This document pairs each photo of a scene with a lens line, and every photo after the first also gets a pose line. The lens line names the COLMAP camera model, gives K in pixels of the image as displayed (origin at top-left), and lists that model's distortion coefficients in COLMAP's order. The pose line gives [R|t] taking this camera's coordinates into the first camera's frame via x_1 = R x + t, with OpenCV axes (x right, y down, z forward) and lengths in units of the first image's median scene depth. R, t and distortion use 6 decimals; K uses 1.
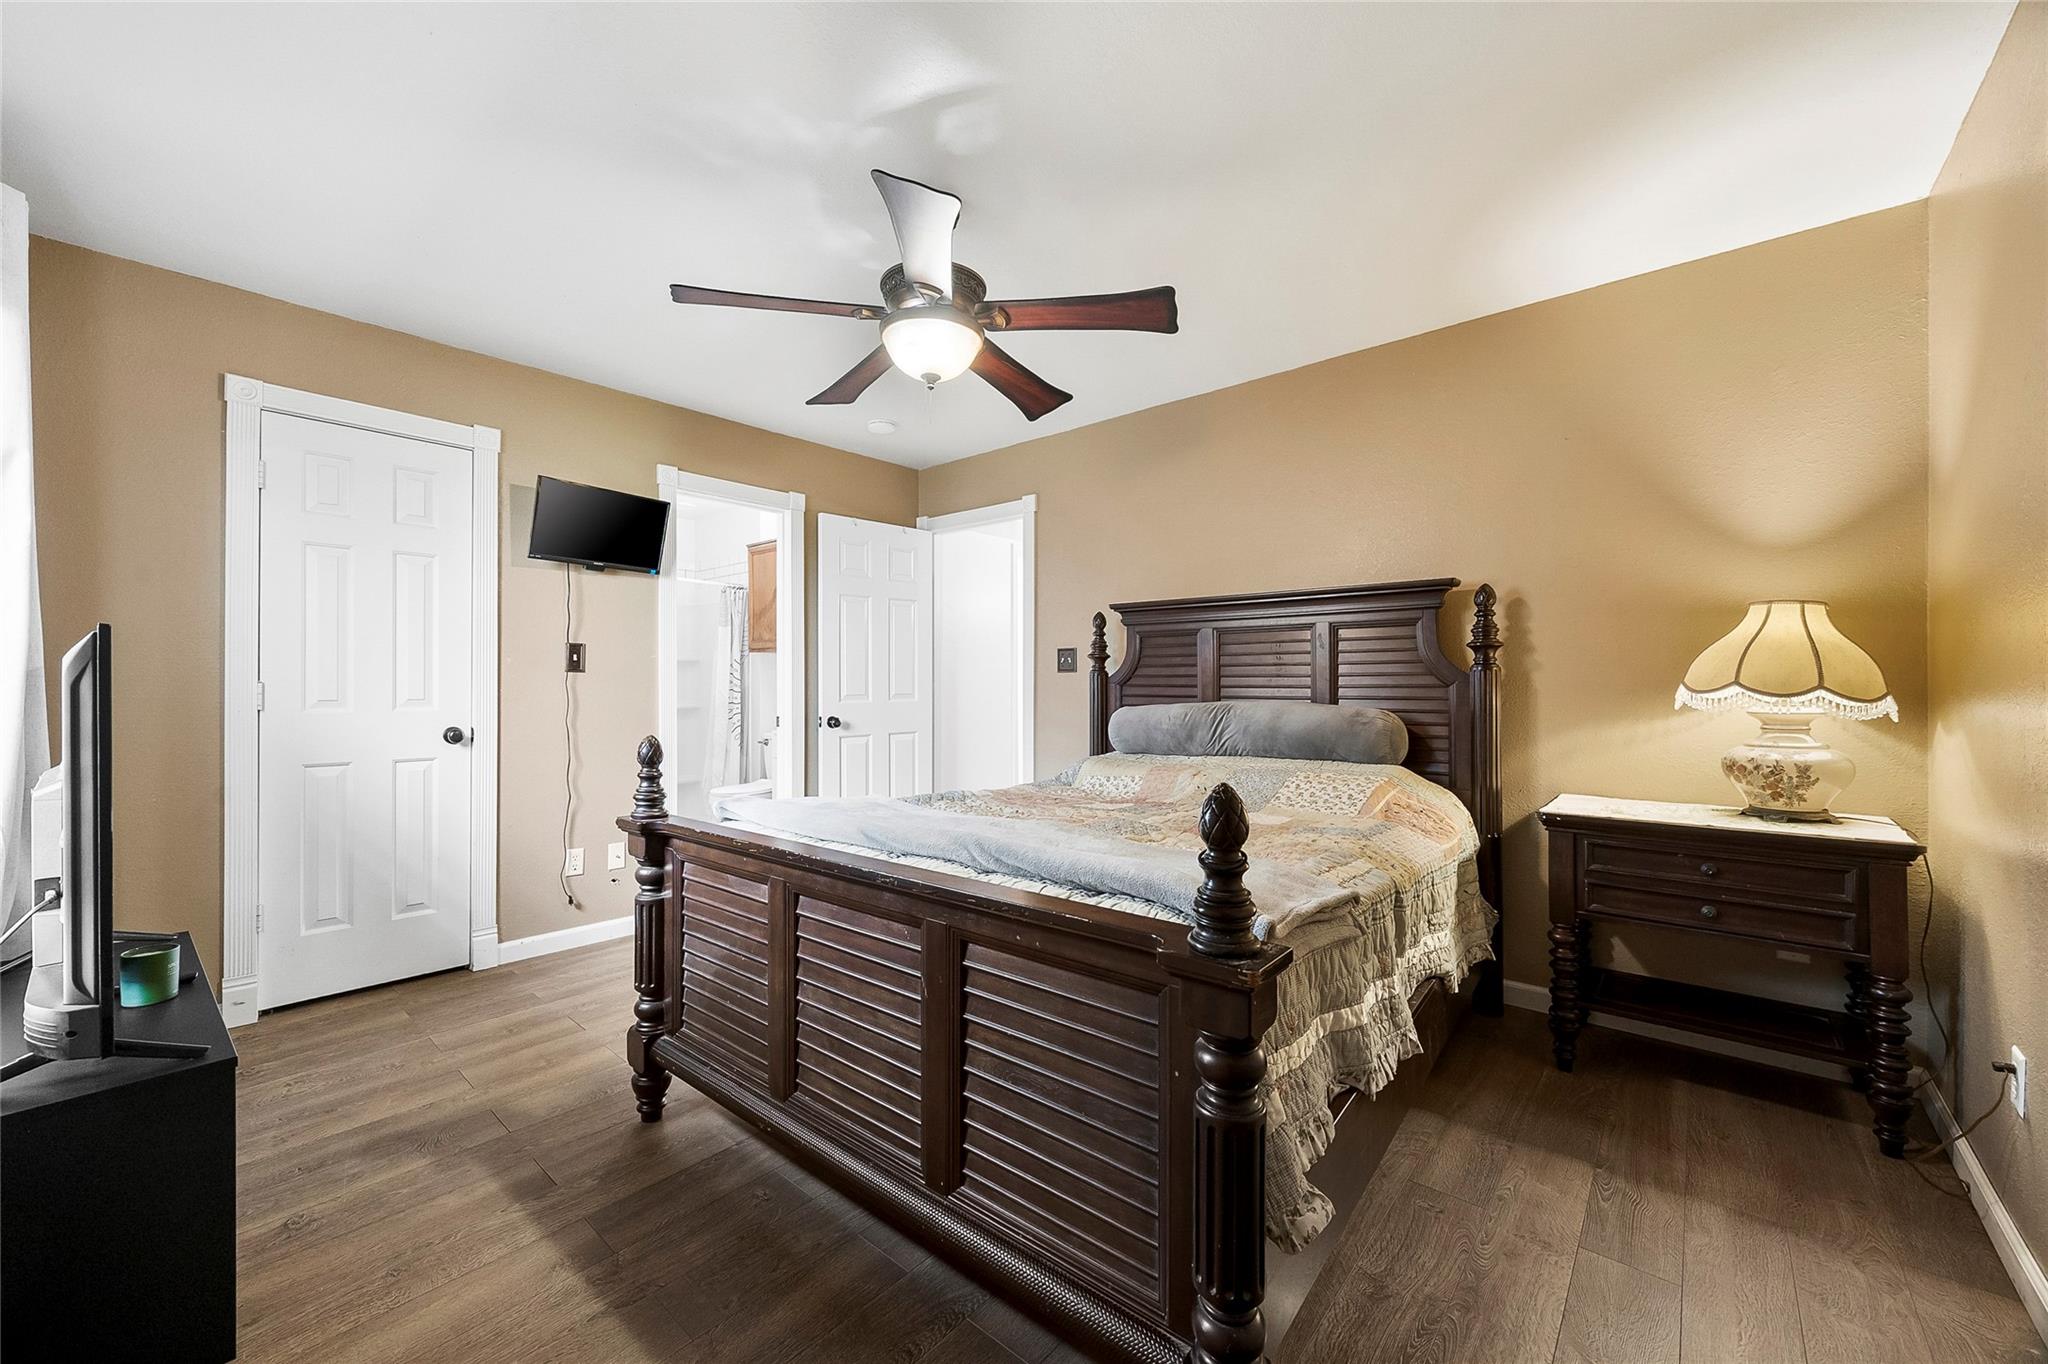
lens RADIAL K [[804.4, 0, 1024.0], [0, 804.4, 682.0], [0, 0, 1]] dist [0.000016, -0.000001]
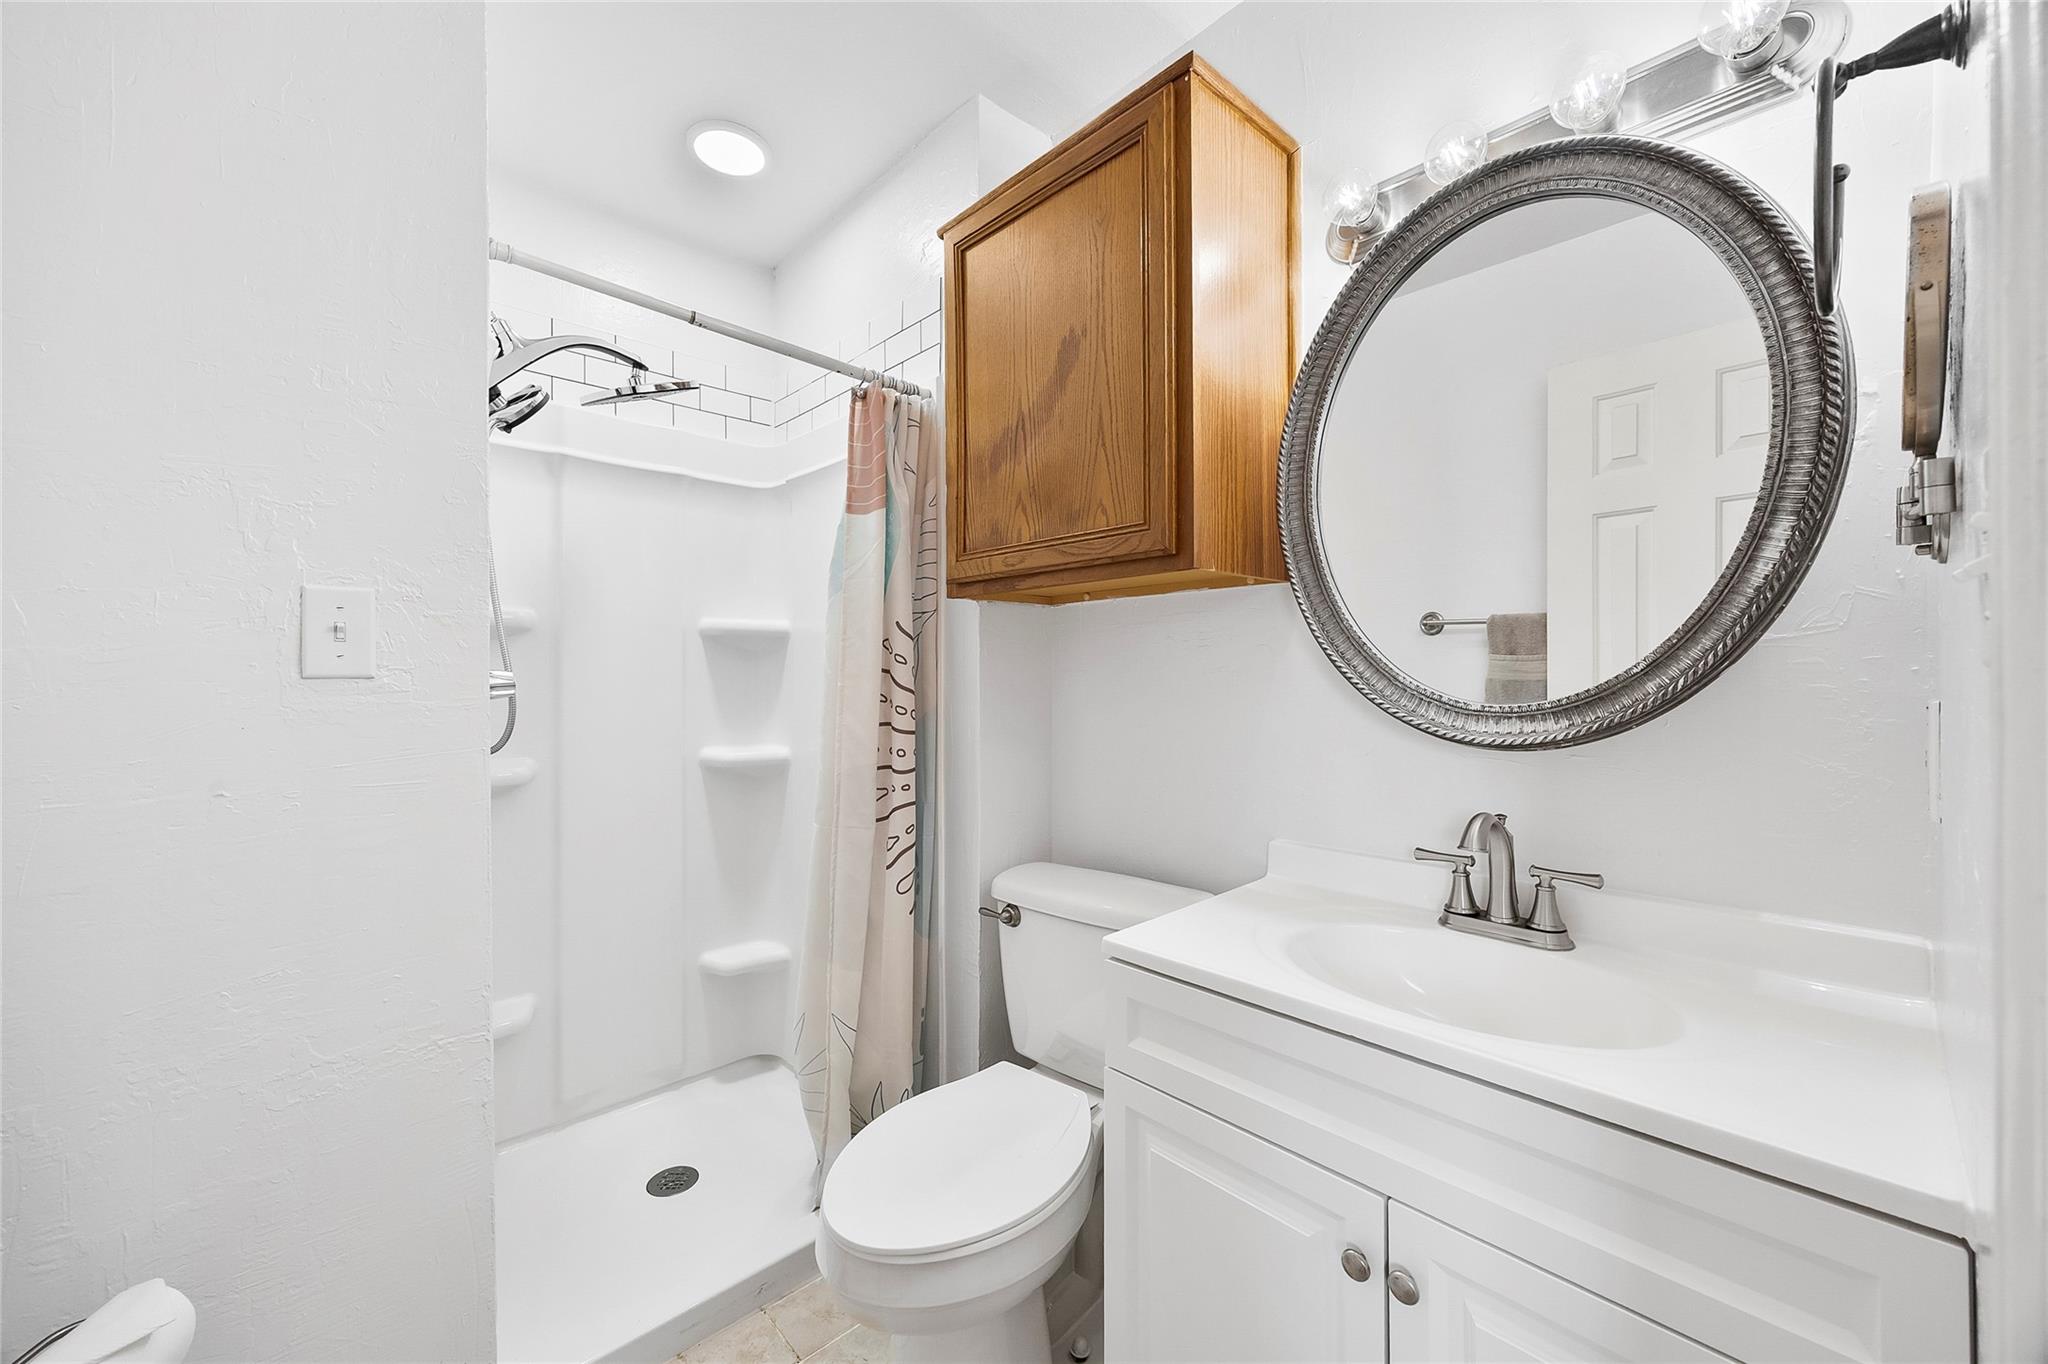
lens RADIAL K [[820.1, 0, 1024.0], [0, 820.1, 682.0], [0, 0, 1]] dist [0.000020, -0.000002]
pose [[0.991528, 0.000068, -0.129891, -0.273984], [0.000520, 0.999990, 0.004492, -0.007599], [0.129890, -0.004521, 0.991518, 0.707740]]
